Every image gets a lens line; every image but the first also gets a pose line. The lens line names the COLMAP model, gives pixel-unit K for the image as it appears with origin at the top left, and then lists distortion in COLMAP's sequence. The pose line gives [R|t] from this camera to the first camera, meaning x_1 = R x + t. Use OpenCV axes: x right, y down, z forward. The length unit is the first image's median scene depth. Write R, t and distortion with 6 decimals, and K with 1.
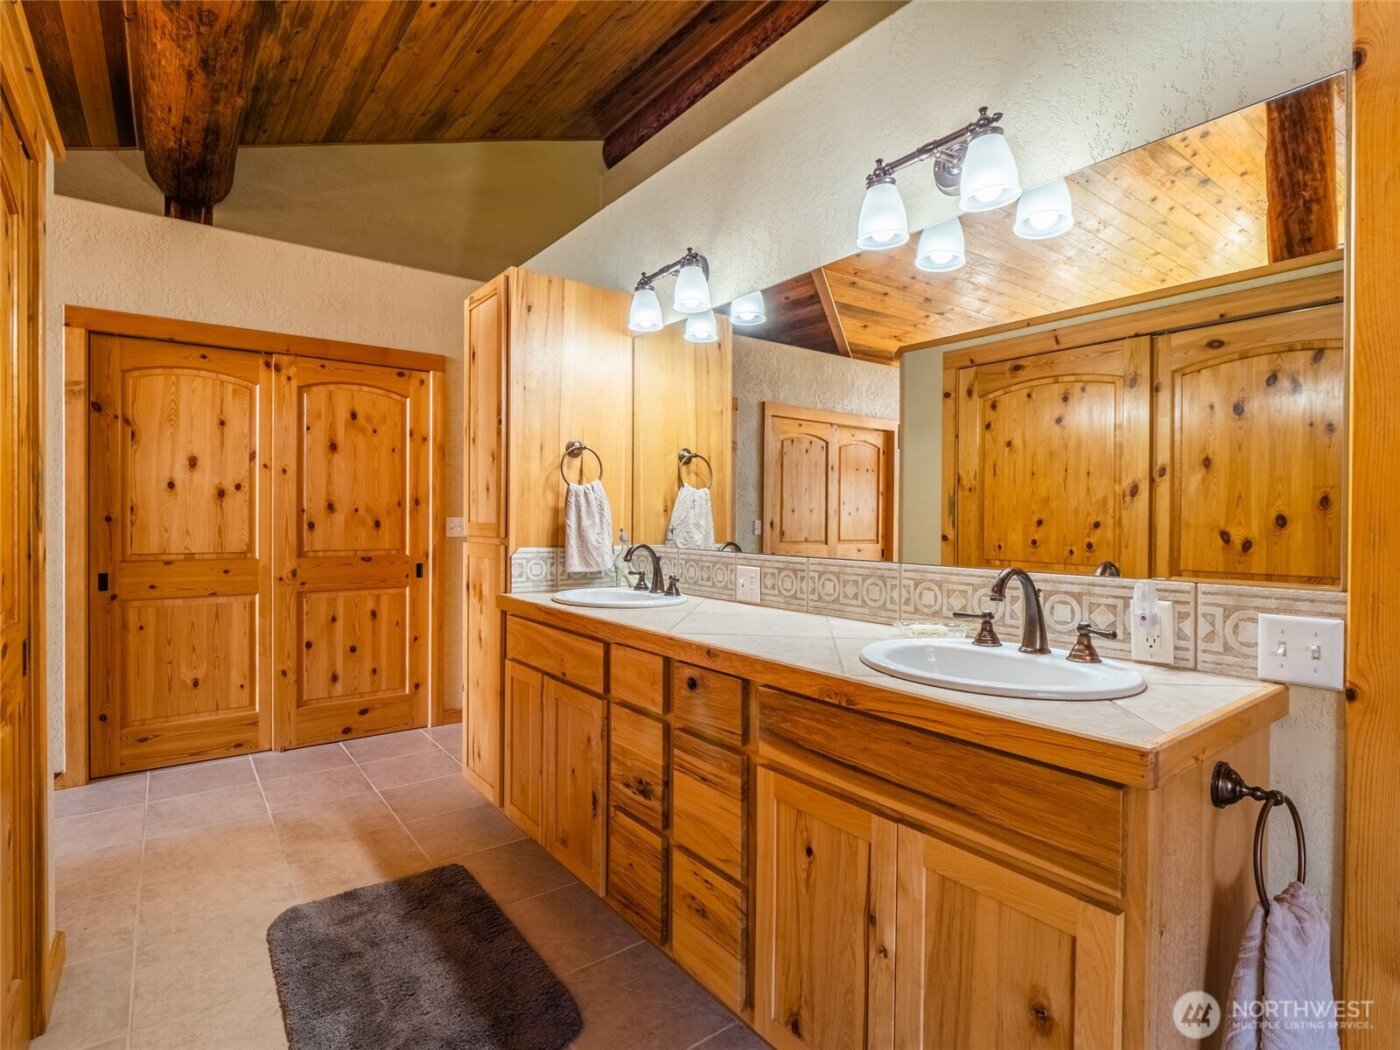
lens RADIAL K [[730.7, 0, 697.9], [0, 730.7, 525.0], [0, 0, 1]] dist [0.003218, -0.000122]
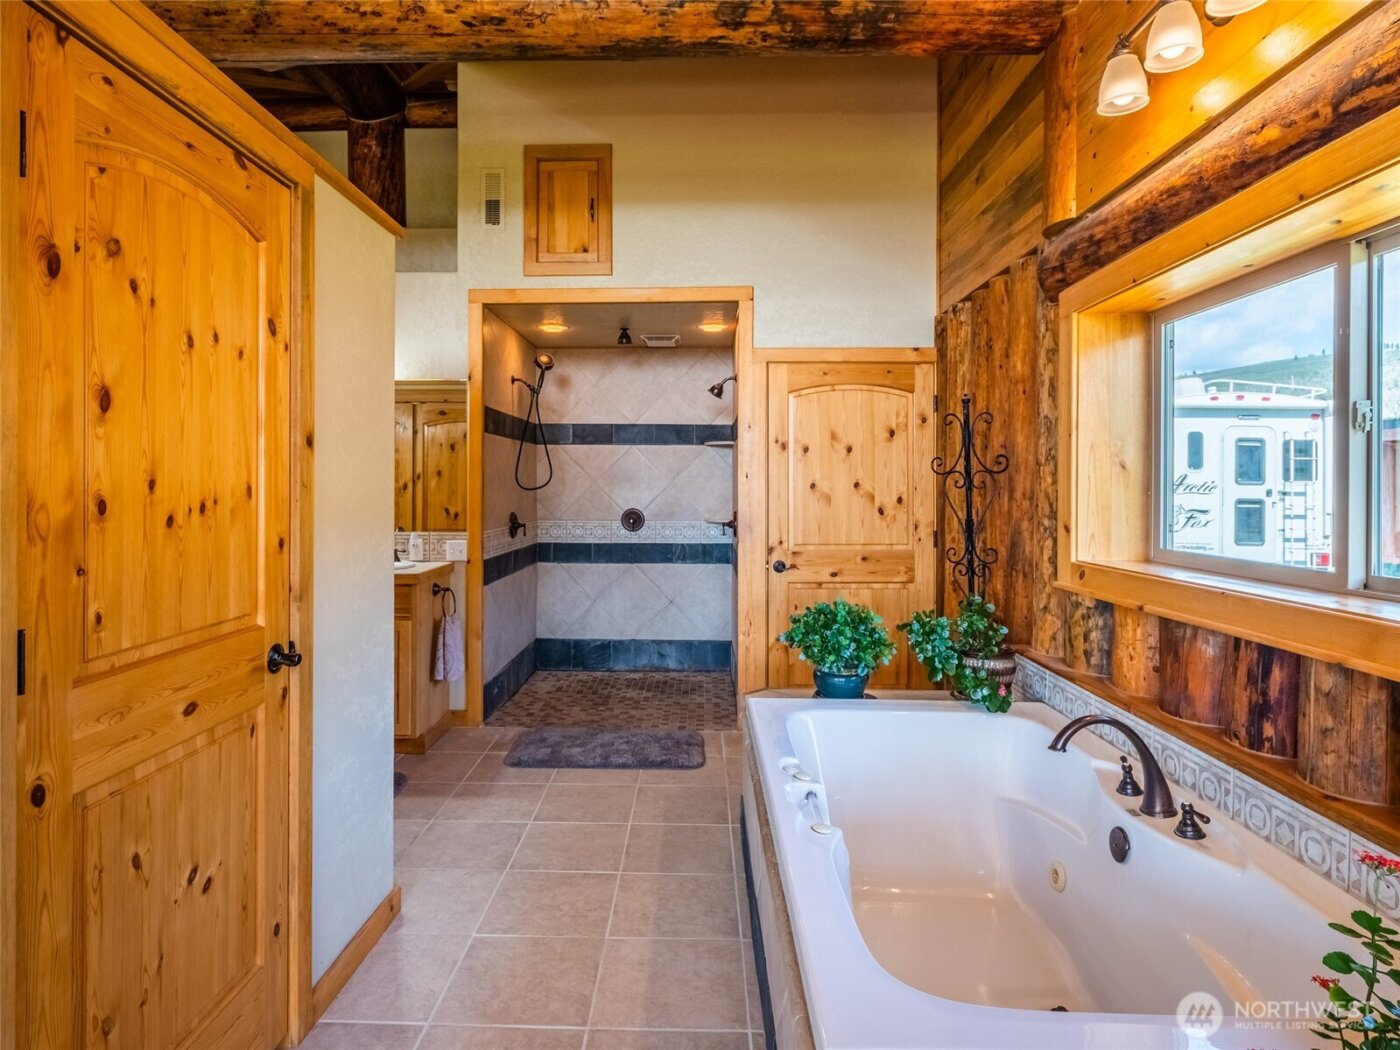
lens RADIAL K [[730.7, 0, 696.9], [0, 730.7, 514.2], [0, 0, 1]] dist [0.003218, -0.000122]
pose [[0.598203, -0.023553, 0.800998, -0.981360], [-0.004787, 0.999445, 0.032964, -0.092510], [-0.801330, -0.023553, 0.597758, -1.539821]]
